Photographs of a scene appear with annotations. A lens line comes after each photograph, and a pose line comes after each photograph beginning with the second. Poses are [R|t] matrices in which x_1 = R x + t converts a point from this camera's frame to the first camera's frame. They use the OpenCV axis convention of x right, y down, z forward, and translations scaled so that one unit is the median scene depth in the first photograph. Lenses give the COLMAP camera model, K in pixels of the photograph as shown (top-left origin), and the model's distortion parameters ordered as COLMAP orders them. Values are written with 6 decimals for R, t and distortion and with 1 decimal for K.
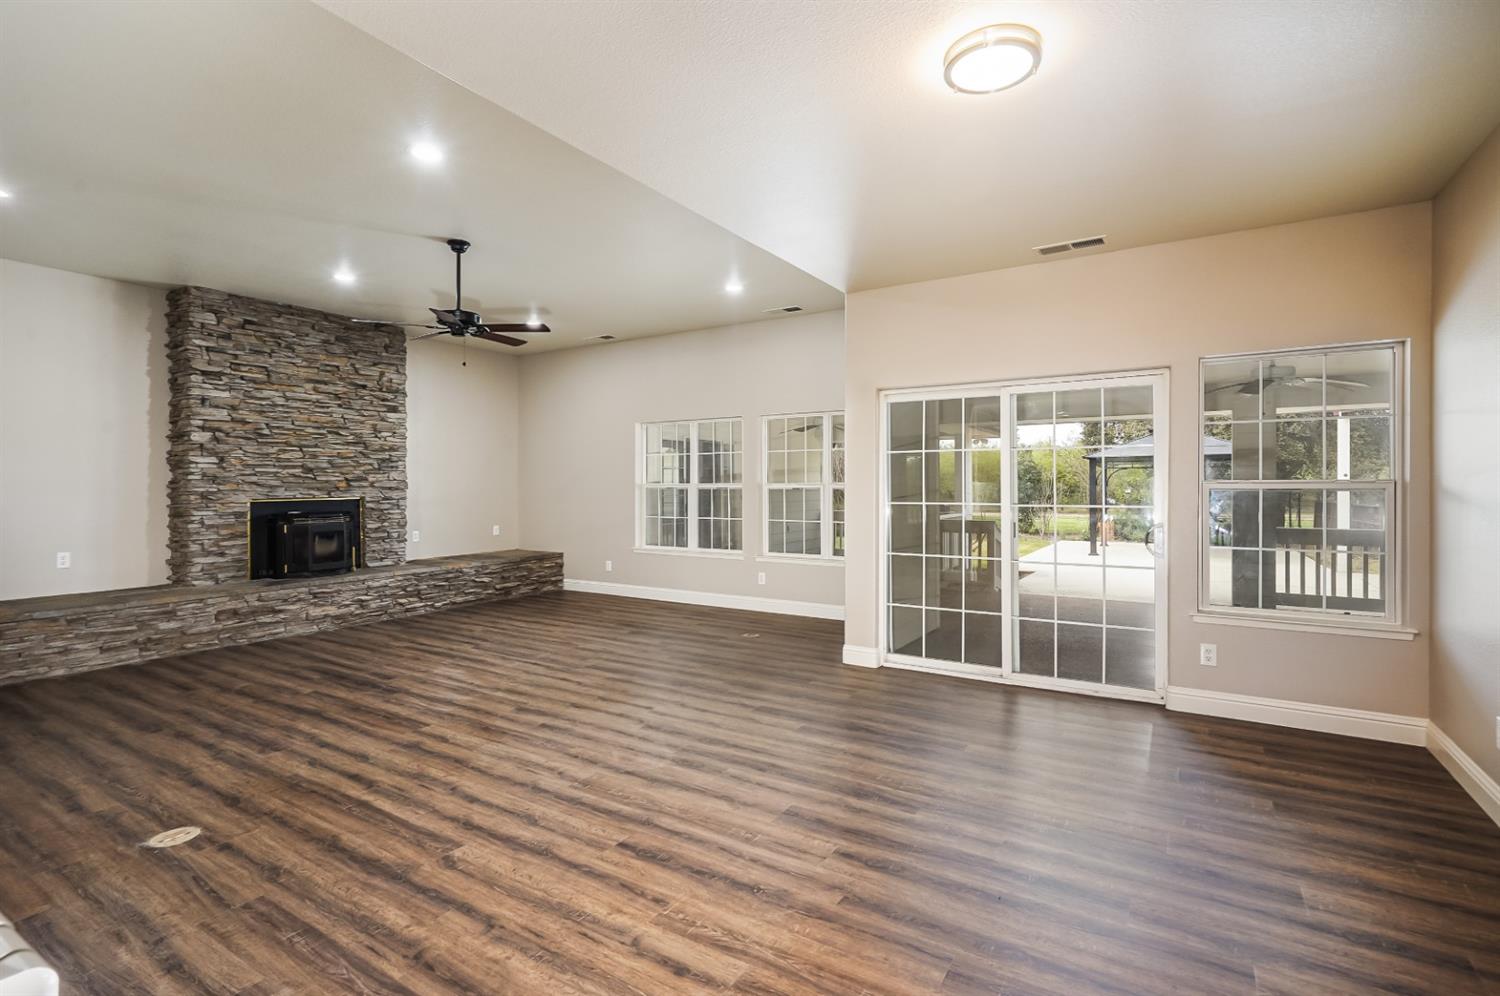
lens RADIAL K [[691.3, 0, 785.1], [0, 691.3, 496.3], [0, 0, 1]] dist [0.005518, 0.000875]
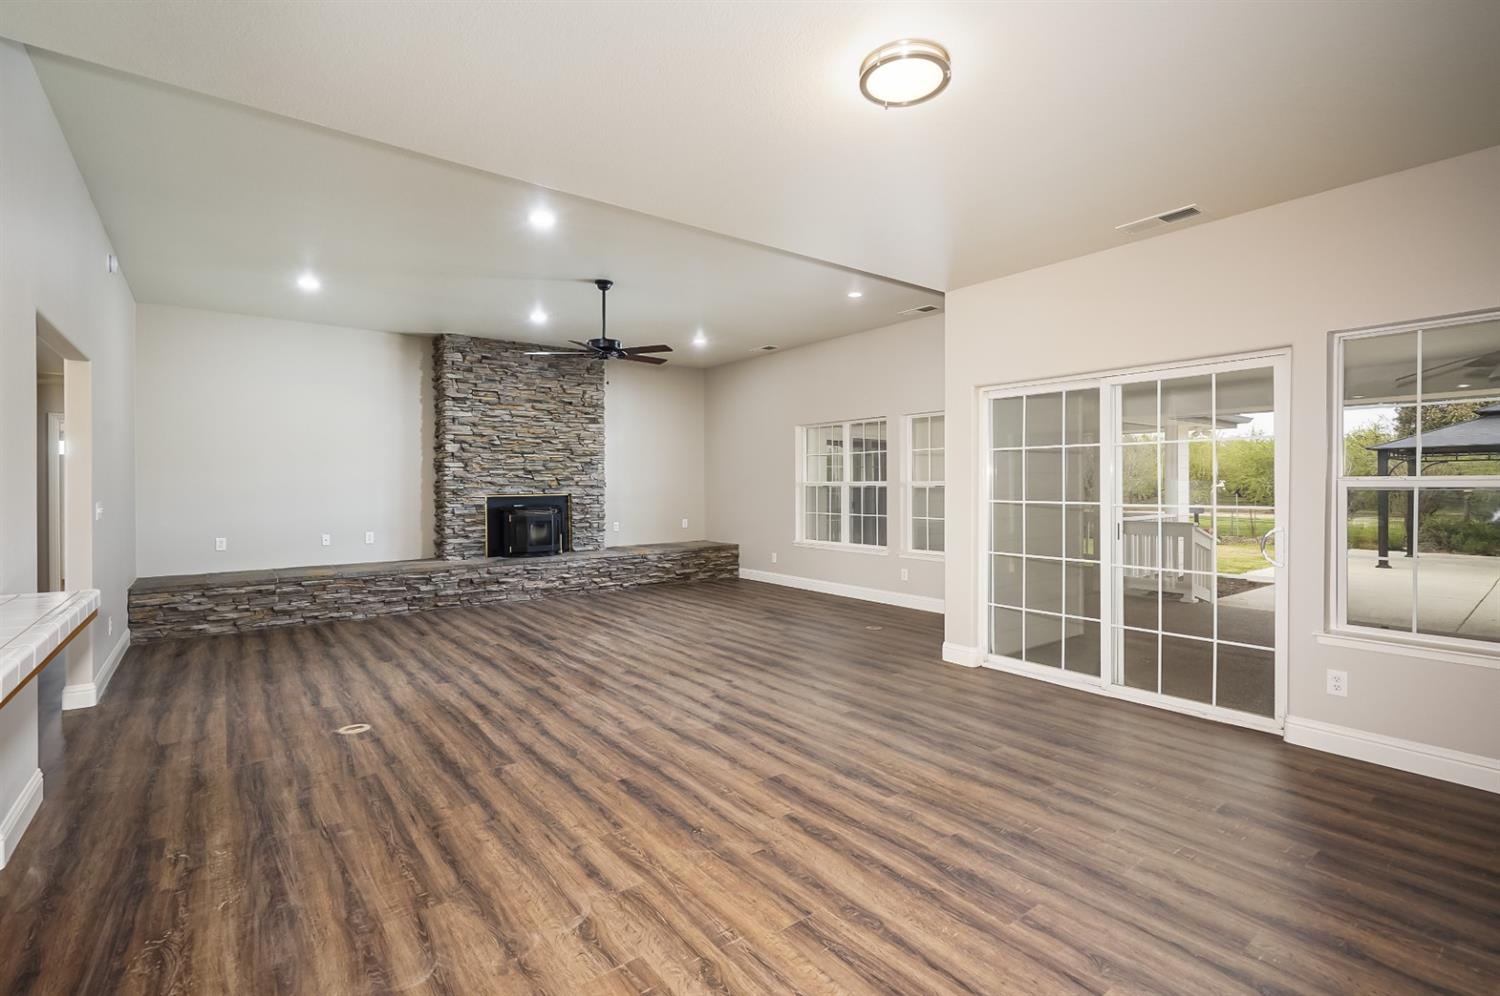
lens RADIAL K [[691.3, 0, 789.4], [0, 691.3, 491.8], [0, 0, 1]] dist [0.005518, 0.000875]
pose [[0.938927, 0.001203, -0.344113, 0.265536], [-0.002766, 0.999988, -0.004052, 0.003331], [0.344104, 0.004756, 0.938919, -0.018379]]
